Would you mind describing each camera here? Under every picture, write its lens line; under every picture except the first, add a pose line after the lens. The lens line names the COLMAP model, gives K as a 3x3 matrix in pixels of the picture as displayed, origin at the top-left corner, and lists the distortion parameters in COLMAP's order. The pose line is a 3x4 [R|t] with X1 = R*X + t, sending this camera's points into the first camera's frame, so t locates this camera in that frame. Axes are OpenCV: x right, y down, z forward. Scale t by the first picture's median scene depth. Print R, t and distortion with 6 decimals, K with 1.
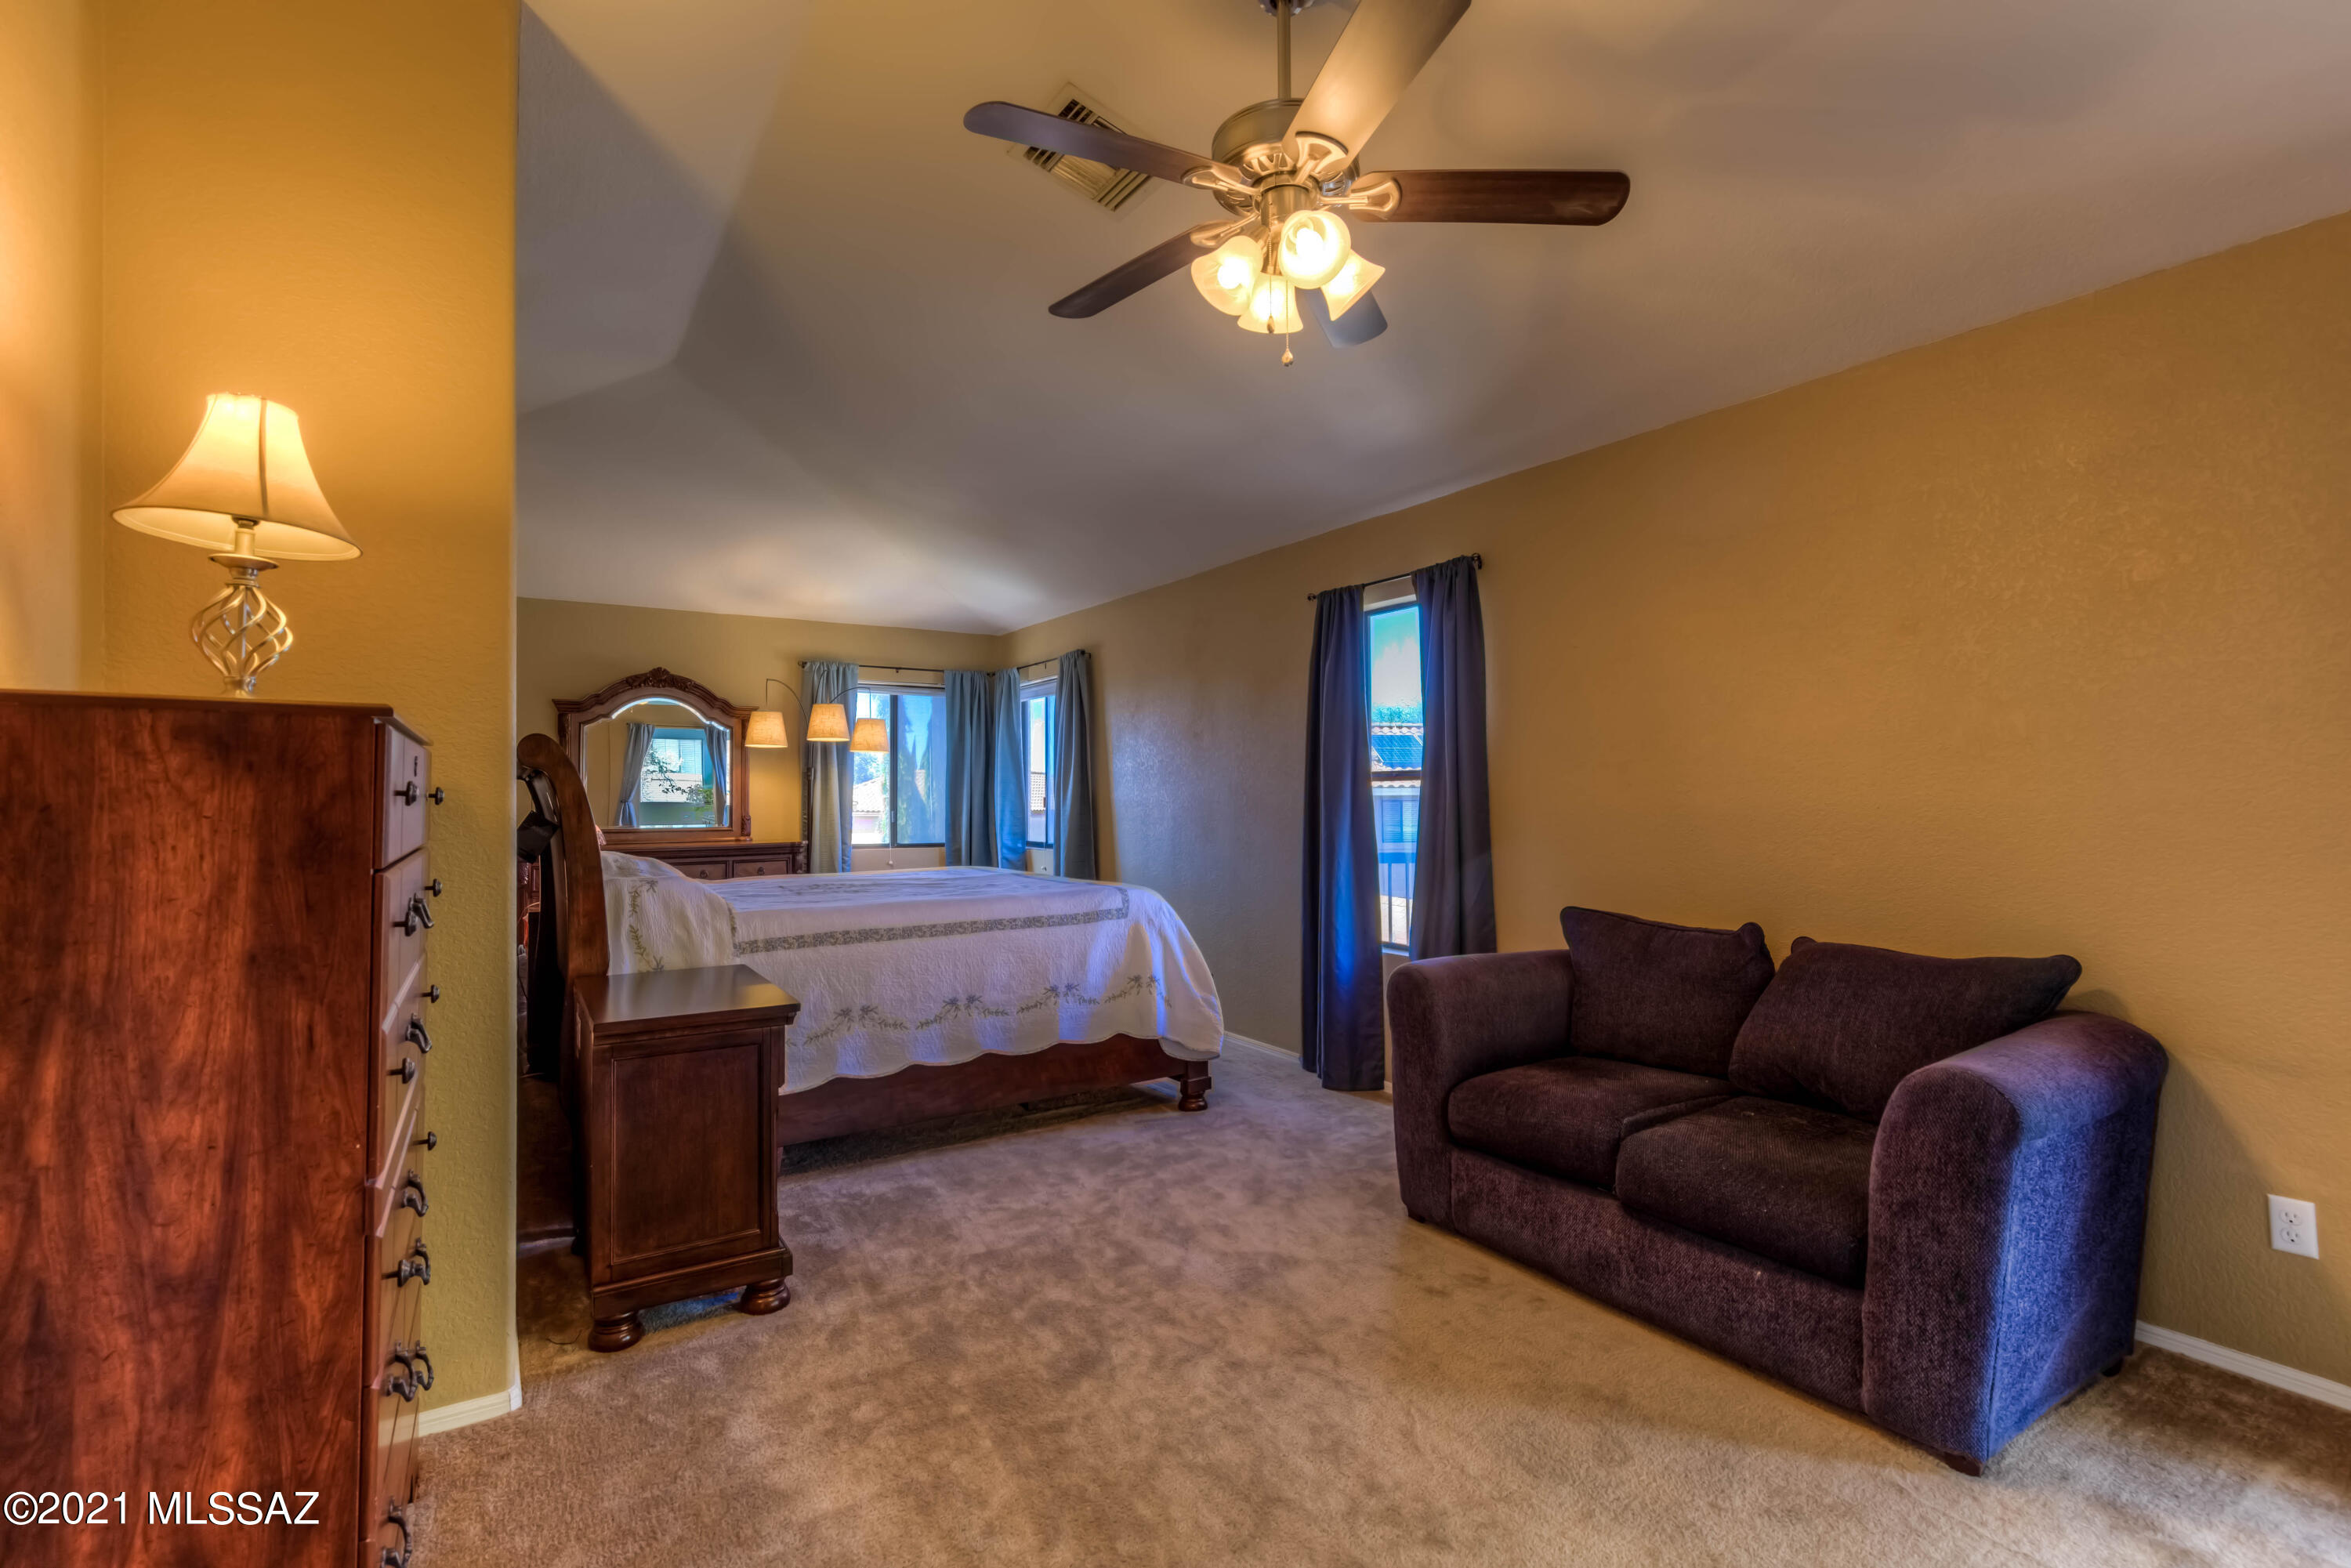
lens RADIAL K [[1104.9, 0, 1180.7], [0, 1104.9, 792.1], [0, 0, 1]] dist [-0.008199, 0.004430]
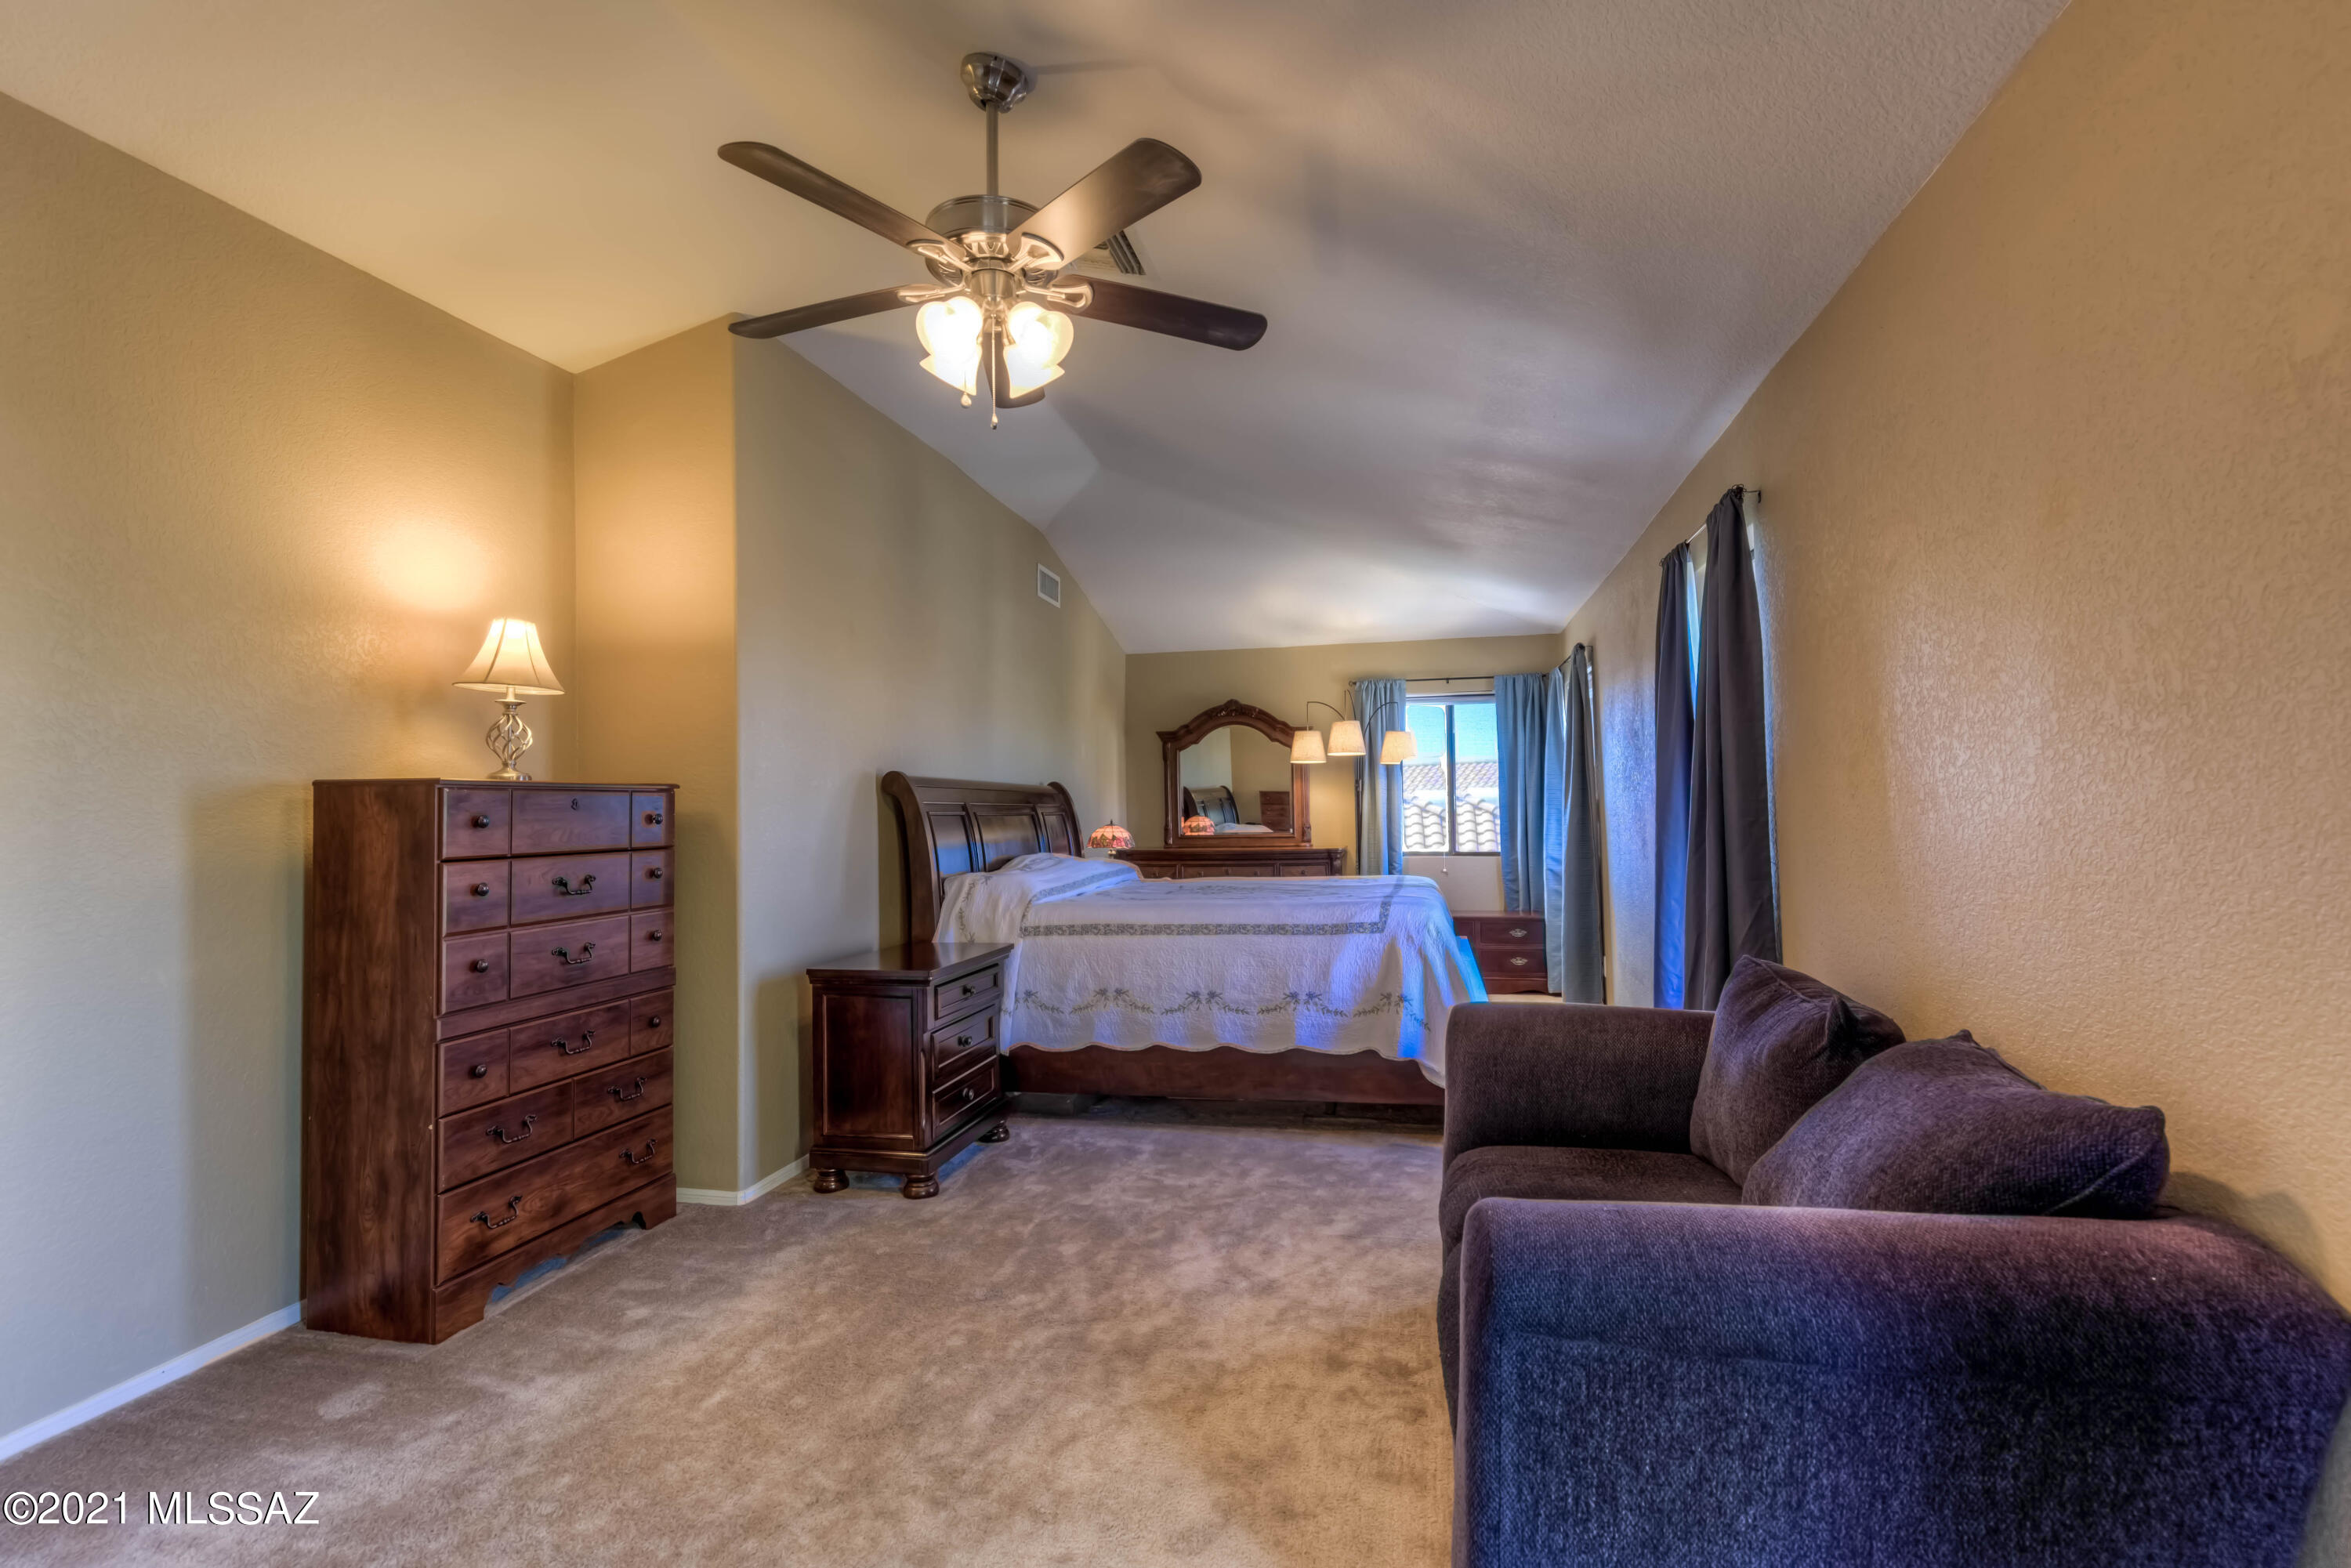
lens RADIAL K [[1104.9, 0, 1137.2], [0, 1104.9, 789.8], [0, 0, 1]] dist [-0.008199, 0.004430]
pose [[0.689254, -0.021375, -0.724204, 0.597702], [0.017387, 0.999765, -0.012961, -0.003624], [0.724311, -0.003659, 0.689463, 0.202302]]
